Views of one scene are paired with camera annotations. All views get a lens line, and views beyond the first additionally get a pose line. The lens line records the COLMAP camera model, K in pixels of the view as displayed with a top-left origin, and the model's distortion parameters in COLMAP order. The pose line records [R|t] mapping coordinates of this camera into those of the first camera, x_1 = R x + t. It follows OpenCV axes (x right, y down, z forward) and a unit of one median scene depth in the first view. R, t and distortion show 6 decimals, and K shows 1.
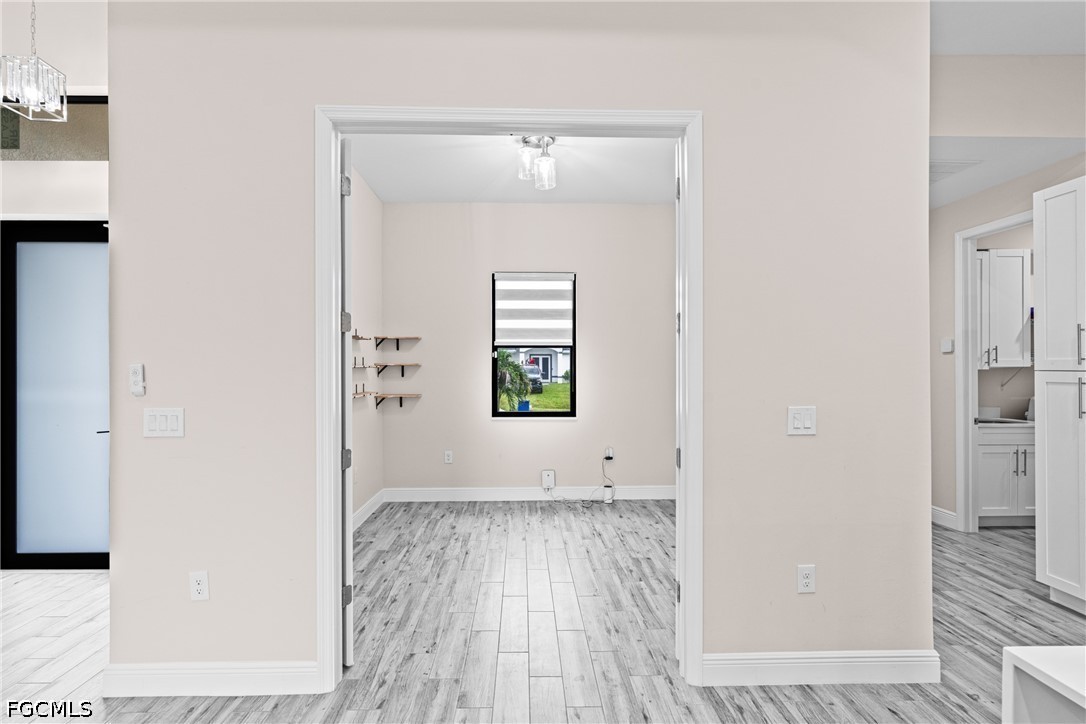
lens RADIAL K [[512.1, 0, 537.9], [0, 512.1, 363.3], [0, 0, 1]] dist [-0.001486, 0.000104]
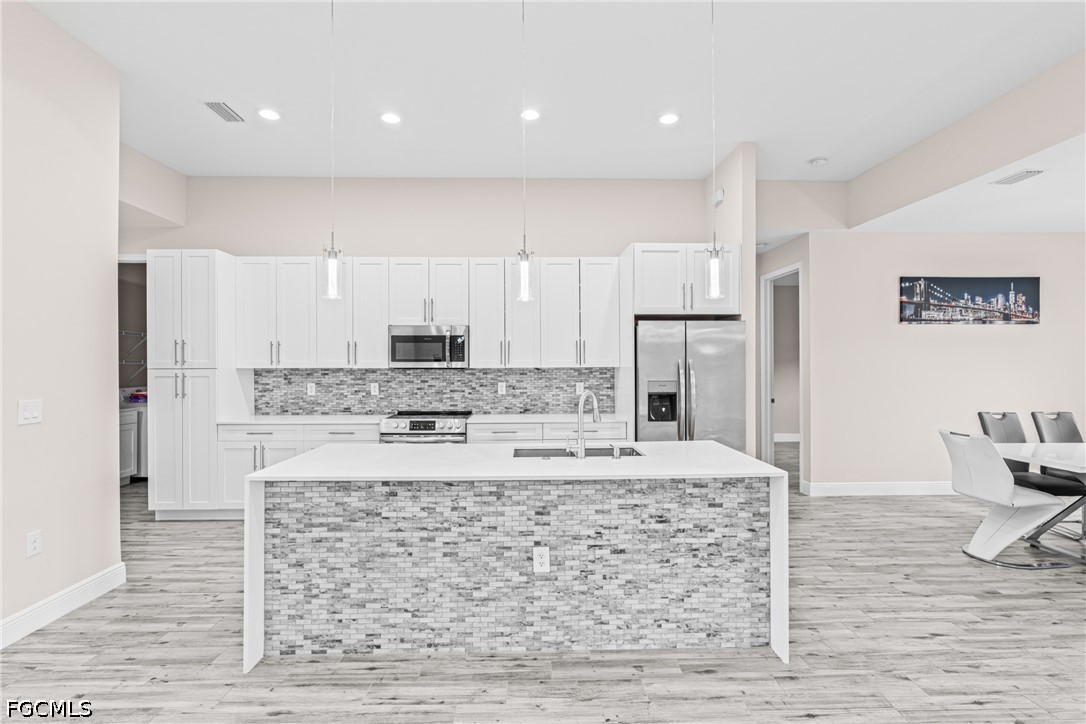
lens RADIAL K [[504.0, 0, 537.2], [0, 504.0, 363.4], [0, 0, 1]] dist [-0.004108, 0.000109]
pose [[0.004822, 0.002262, 0.999986, -0.516239], [0.001338, 0.999997, -0.002269, 0.002922], [-0.999987, 0.001349, 0.004819, -0.147198]]
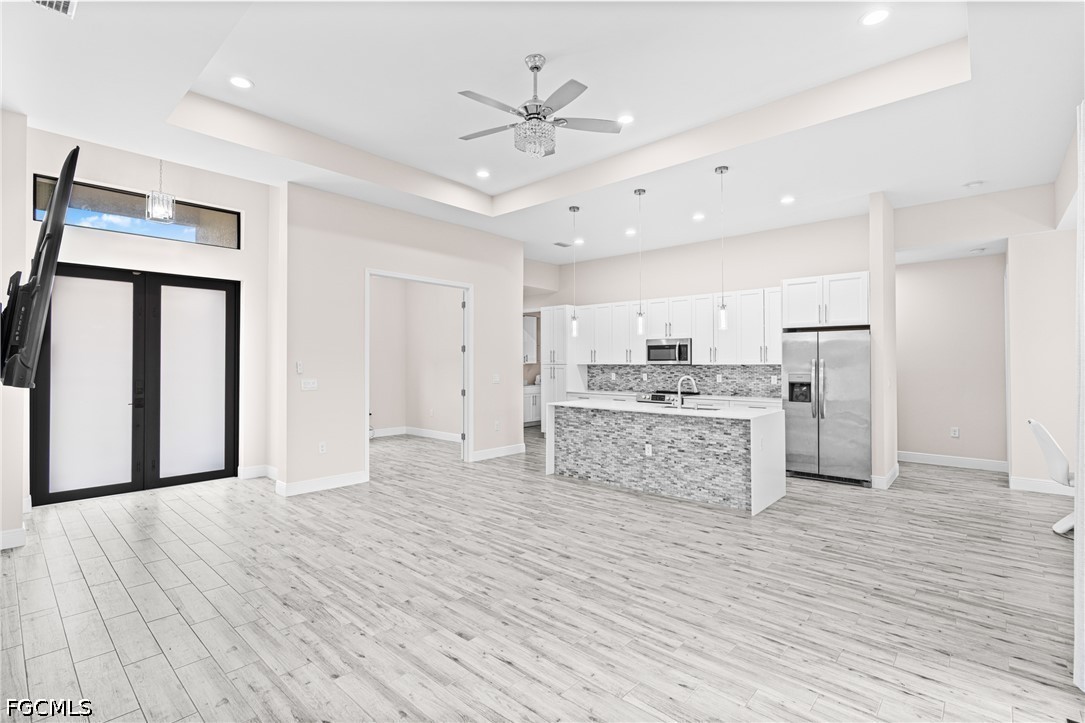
lens RADIAL K [[503.5, 0, 536.7], [0, 503.5, 362.9], [0, 0, 1]] dist [-0.004108, 0.000109]
pose [[0.694731, 0.000959, 0.719269, -1.330632], [-0.001258, 0.999999, -0.000119, 0.006263], [-0.719269, -0.000822, 0.694731, -1.178661]]
